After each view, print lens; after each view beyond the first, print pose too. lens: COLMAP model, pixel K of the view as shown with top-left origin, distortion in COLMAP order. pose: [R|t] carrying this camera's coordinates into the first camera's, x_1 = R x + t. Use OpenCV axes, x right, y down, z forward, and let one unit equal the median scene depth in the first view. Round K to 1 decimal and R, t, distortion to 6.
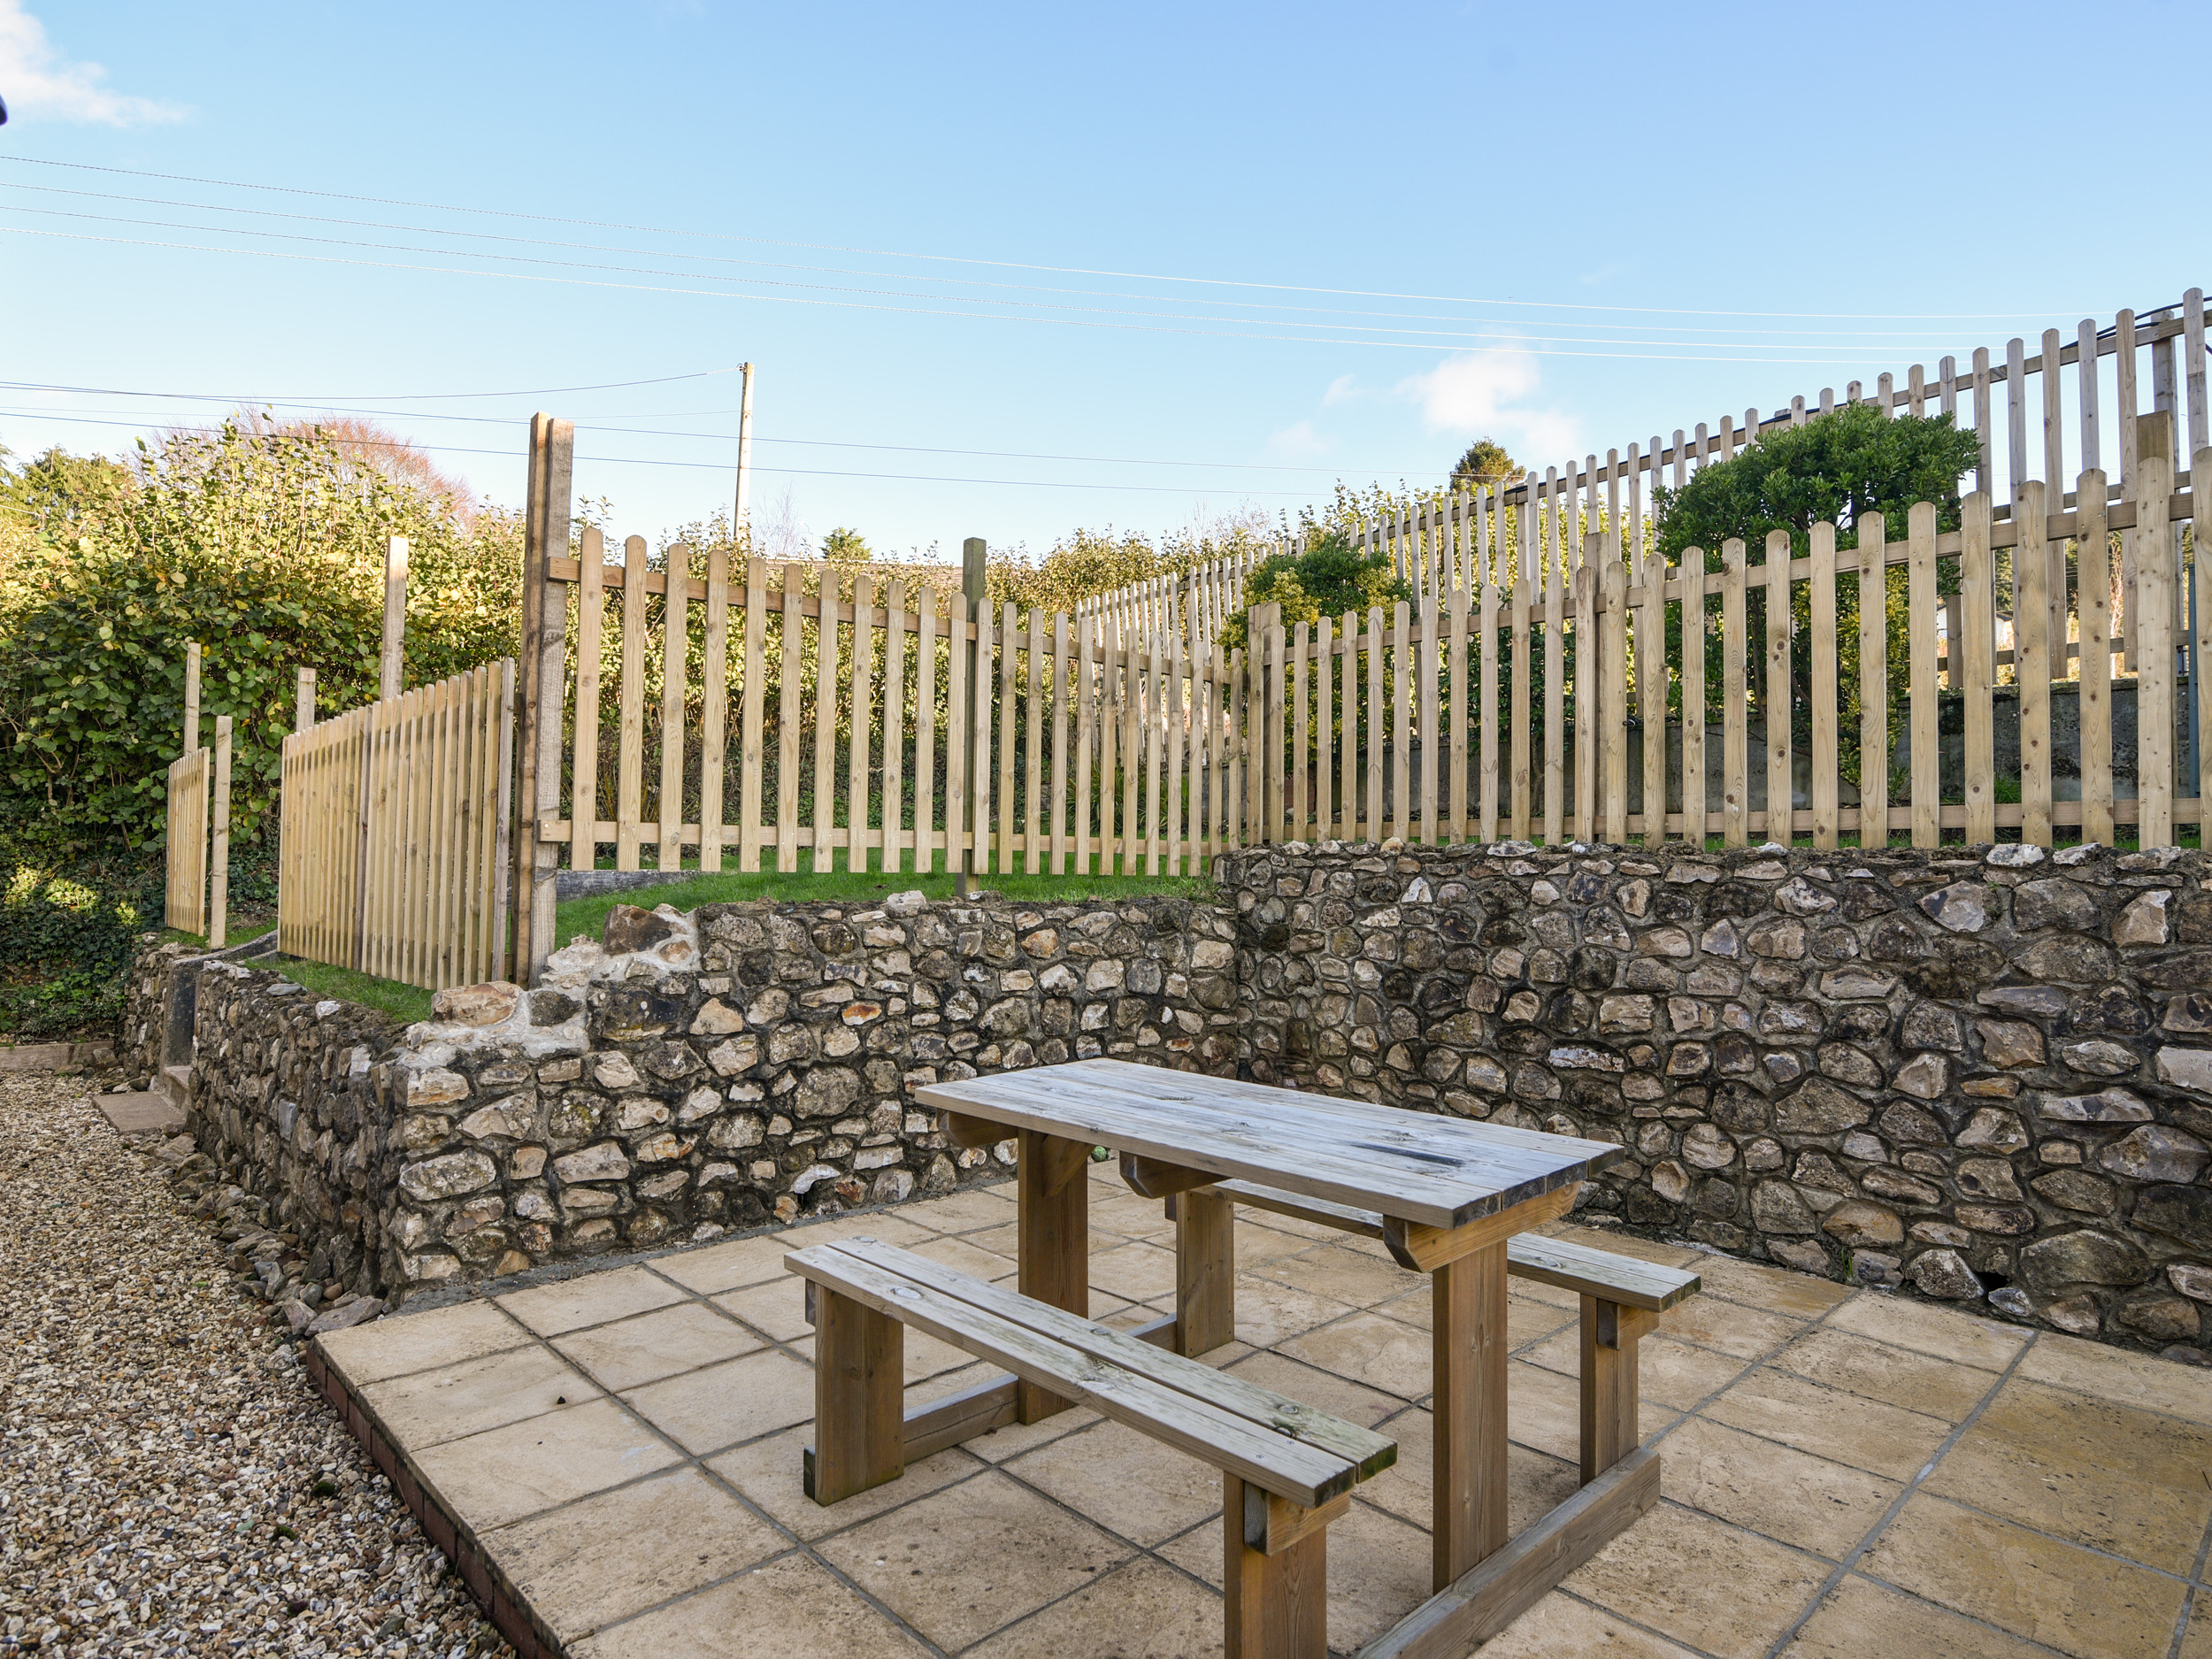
lens RADIAL K [[1268.7, 0, 1106.0], [0, 1268.7, 829.5], [0, 0, 1]] dist [-0.005664, -0.000586]
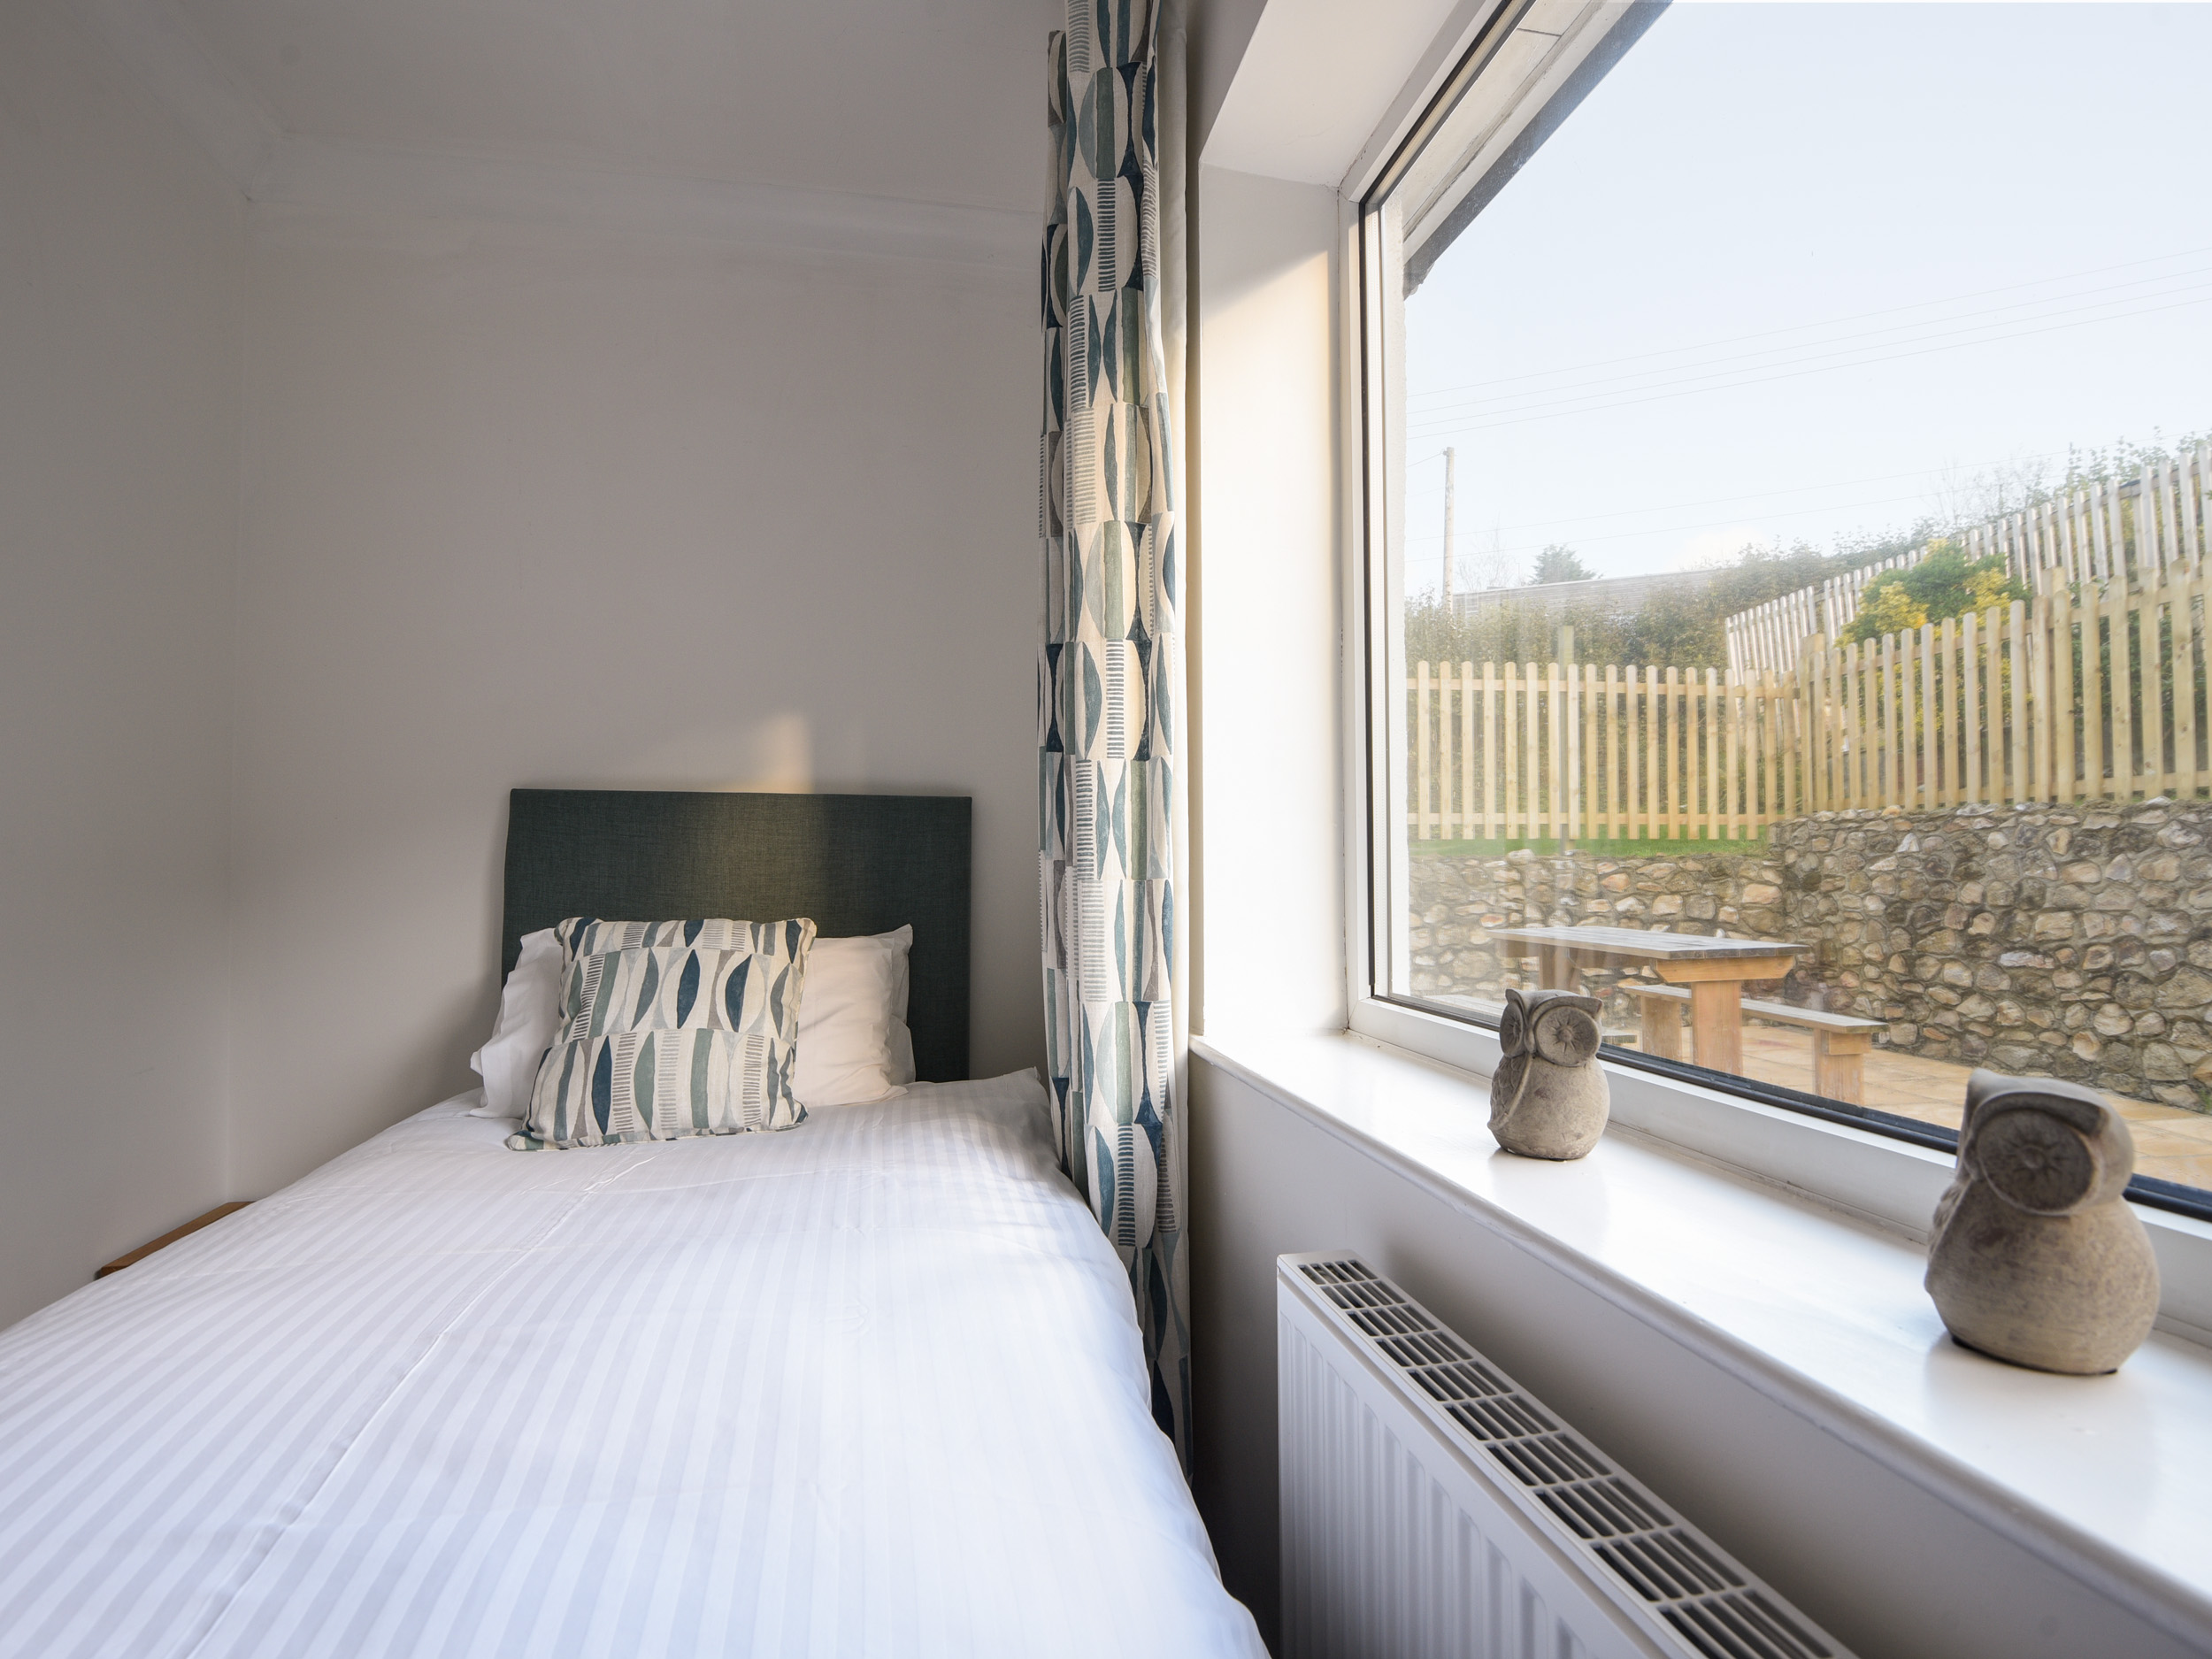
lens RADIAL K [[1143.8, 0, 1106.0], [0, 1143.8, 829.5], [0, 0, 1]] dist [-0.001079, -0.007729]
pose [[0.829466, -0.029195, -0.557794, 0.232550], [0.030394, 0.999513, -0.007117, 0.017024], [0.557730, -0.011050, 0.829949, -0.552969]]
